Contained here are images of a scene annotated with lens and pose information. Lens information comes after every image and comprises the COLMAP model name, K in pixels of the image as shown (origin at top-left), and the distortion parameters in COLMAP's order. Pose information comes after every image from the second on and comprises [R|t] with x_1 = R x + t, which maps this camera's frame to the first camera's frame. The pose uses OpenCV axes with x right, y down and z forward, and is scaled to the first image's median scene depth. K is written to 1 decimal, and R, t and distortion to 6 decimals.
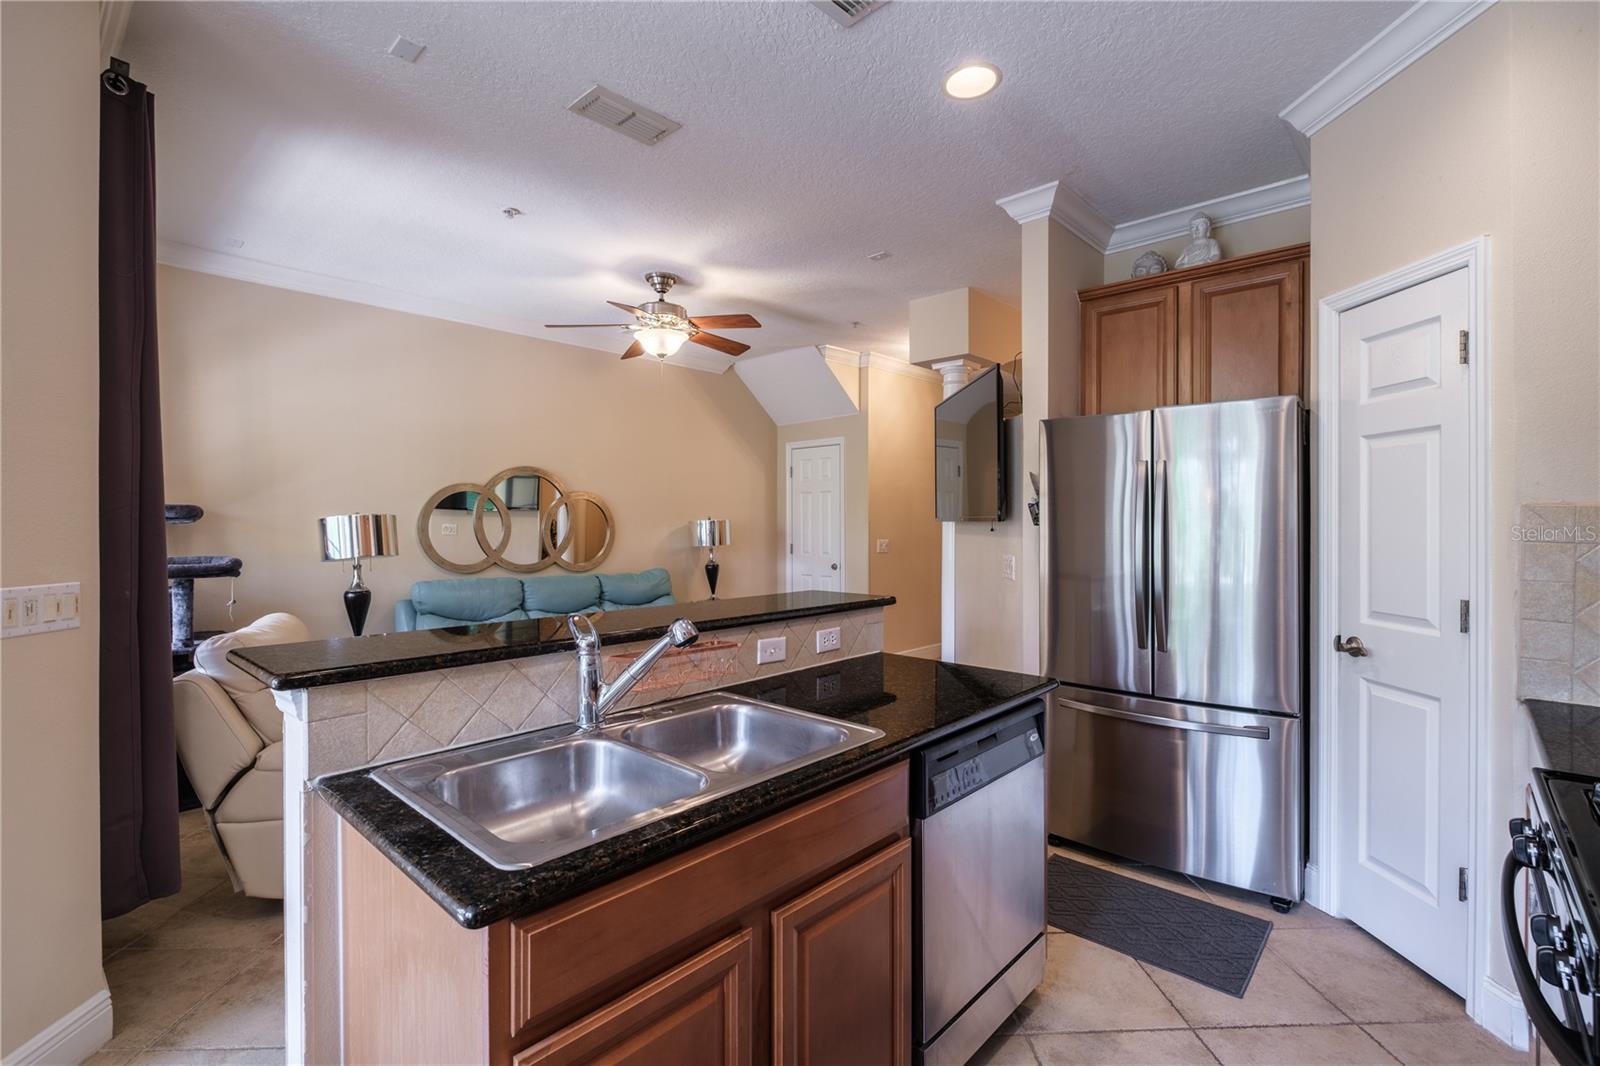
lens RADIAL K [[722.1, 0, 806.6], [0, 722.1, 523.7], [0, 0, 1]] dist [-0.005347, -0.002725]
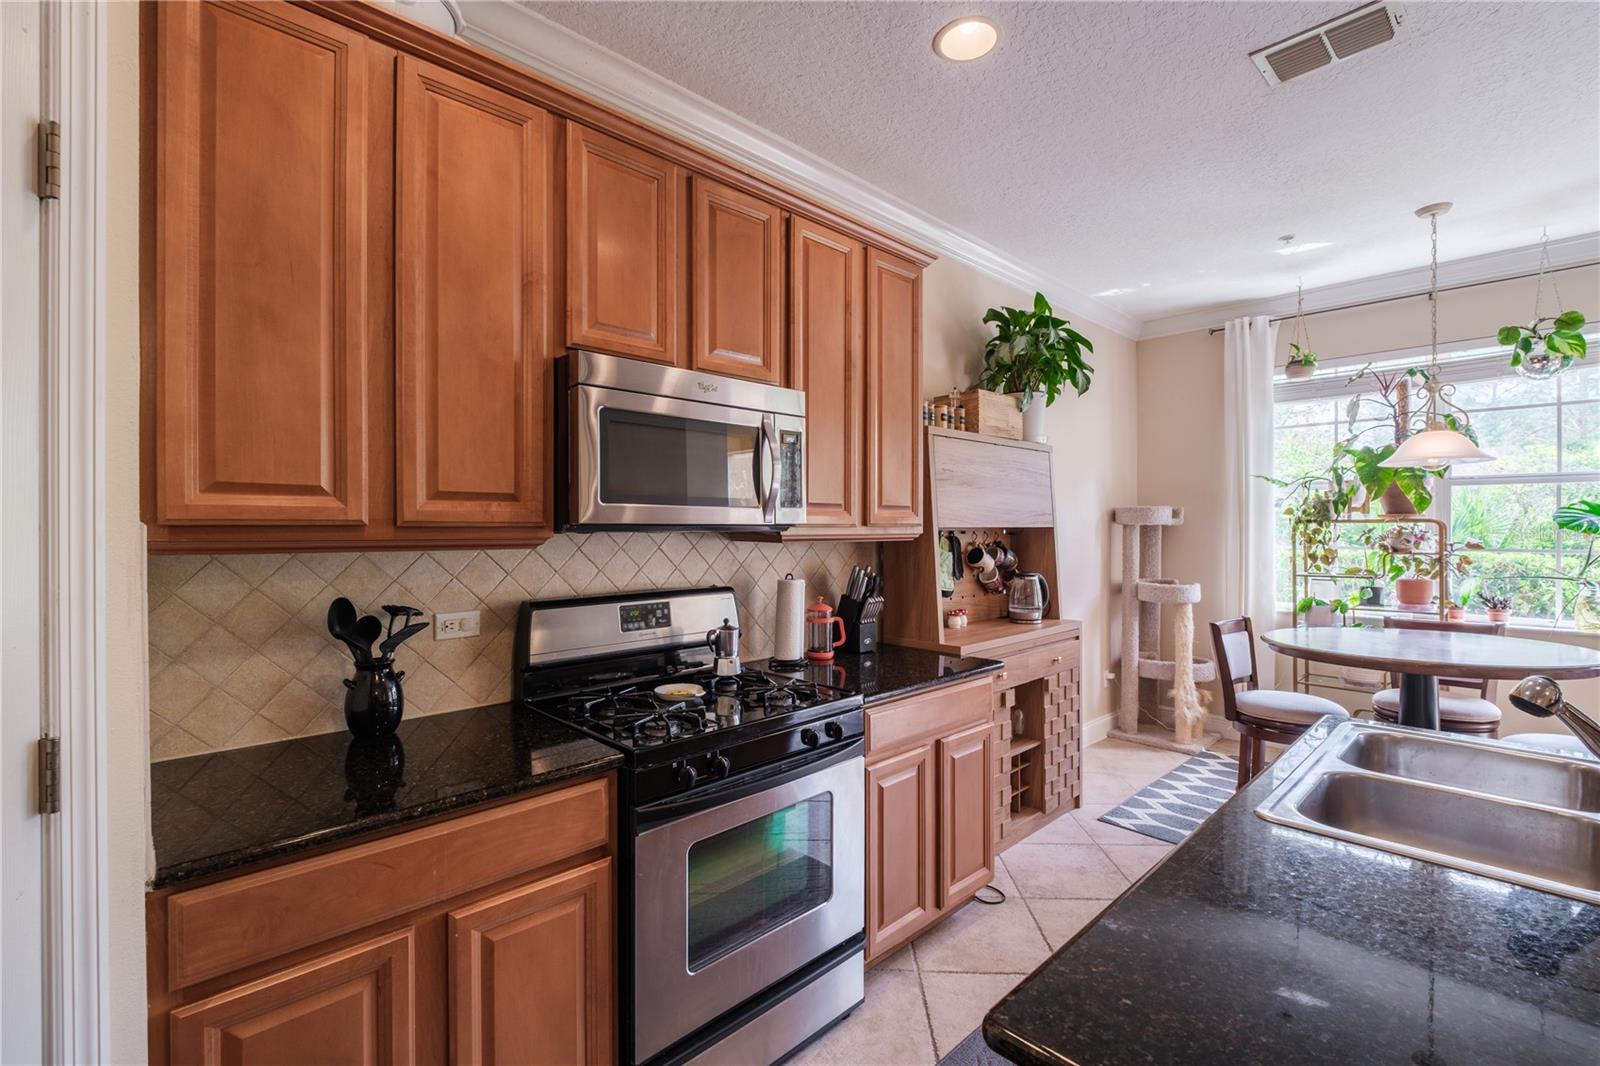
lens RADIAL K [[697.6, 0, 791.8], [0, 697.6, 532.1], [0, 0, 1]] dist [-0.006918, -0.001912]
pose [[-0.996970, 0.001943, 0.077768, 0.254989], [0.002703, 0.999949, 0.009681, -0.012341], [-0.077745, 0.009861, -0.996925, 0.807681]]
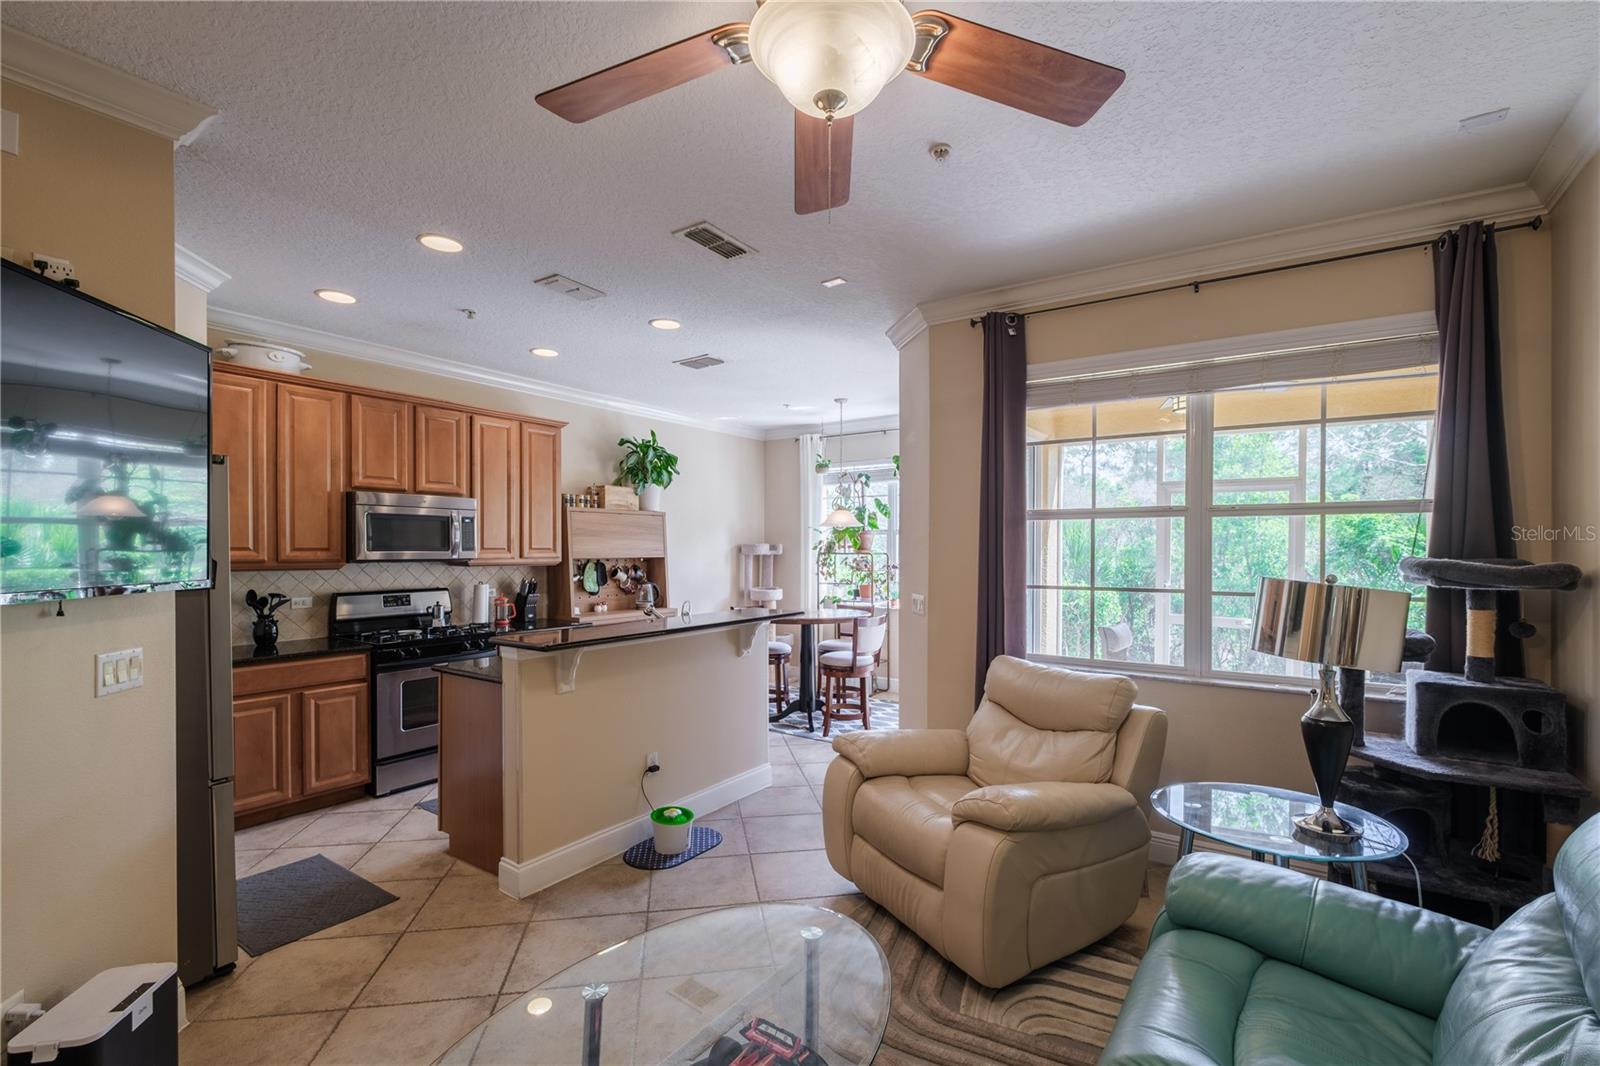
lens RADIAL K [[697.6, 0, 809.2], [0, 697.6, 555.2], [0, 0, 1]] dist [-0.006918, -0.001912]
pose [[-0.991459, 0.002634, -0.130396, -0.199422], [0.001072, 0.999927, 0.012043, -0.036508], [0.130418, 0.011801, -0.991389, 1.670717]]
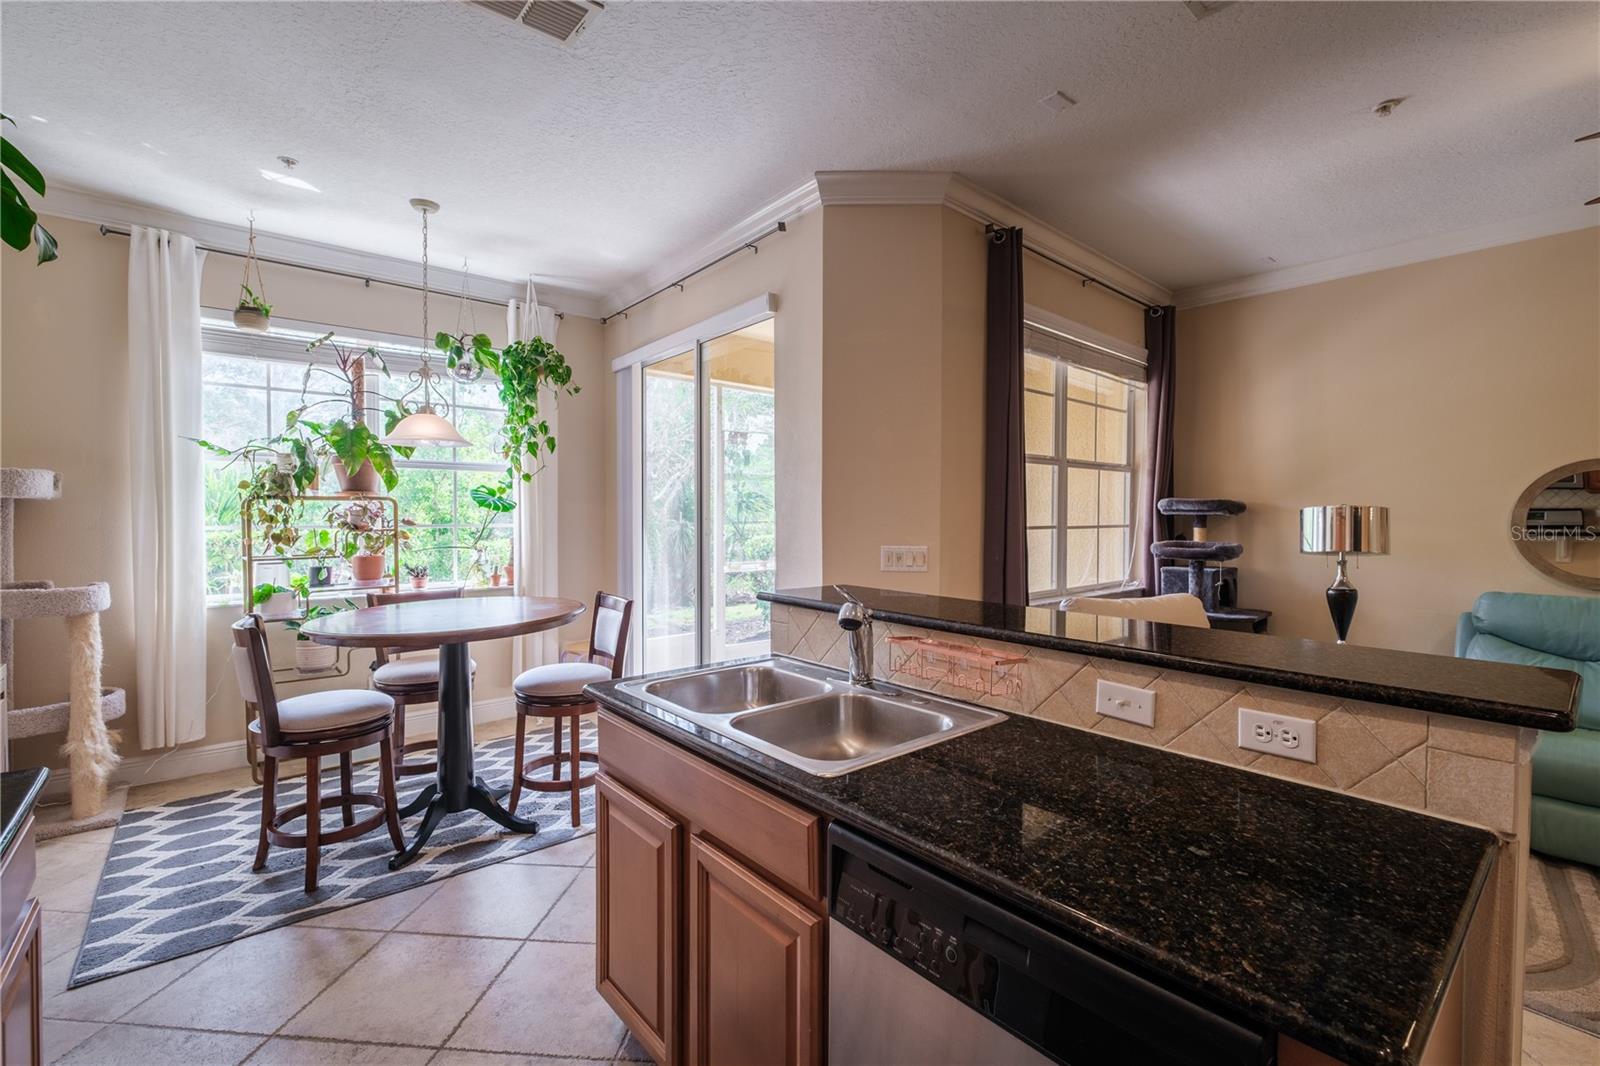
lens RADIAL K [[697.6, 0, 812.4], [0, 697.6, 525.0], [0, 0, 1]] dist [-0.006918, -0.001912]
pose [[-0.117219, 0.018868, -0.992927, 0.393109], [-0.007136, 0.999778, 0.019841, -0.002051], [0.993080, 0.009411, -0.117058, 0.487150]]
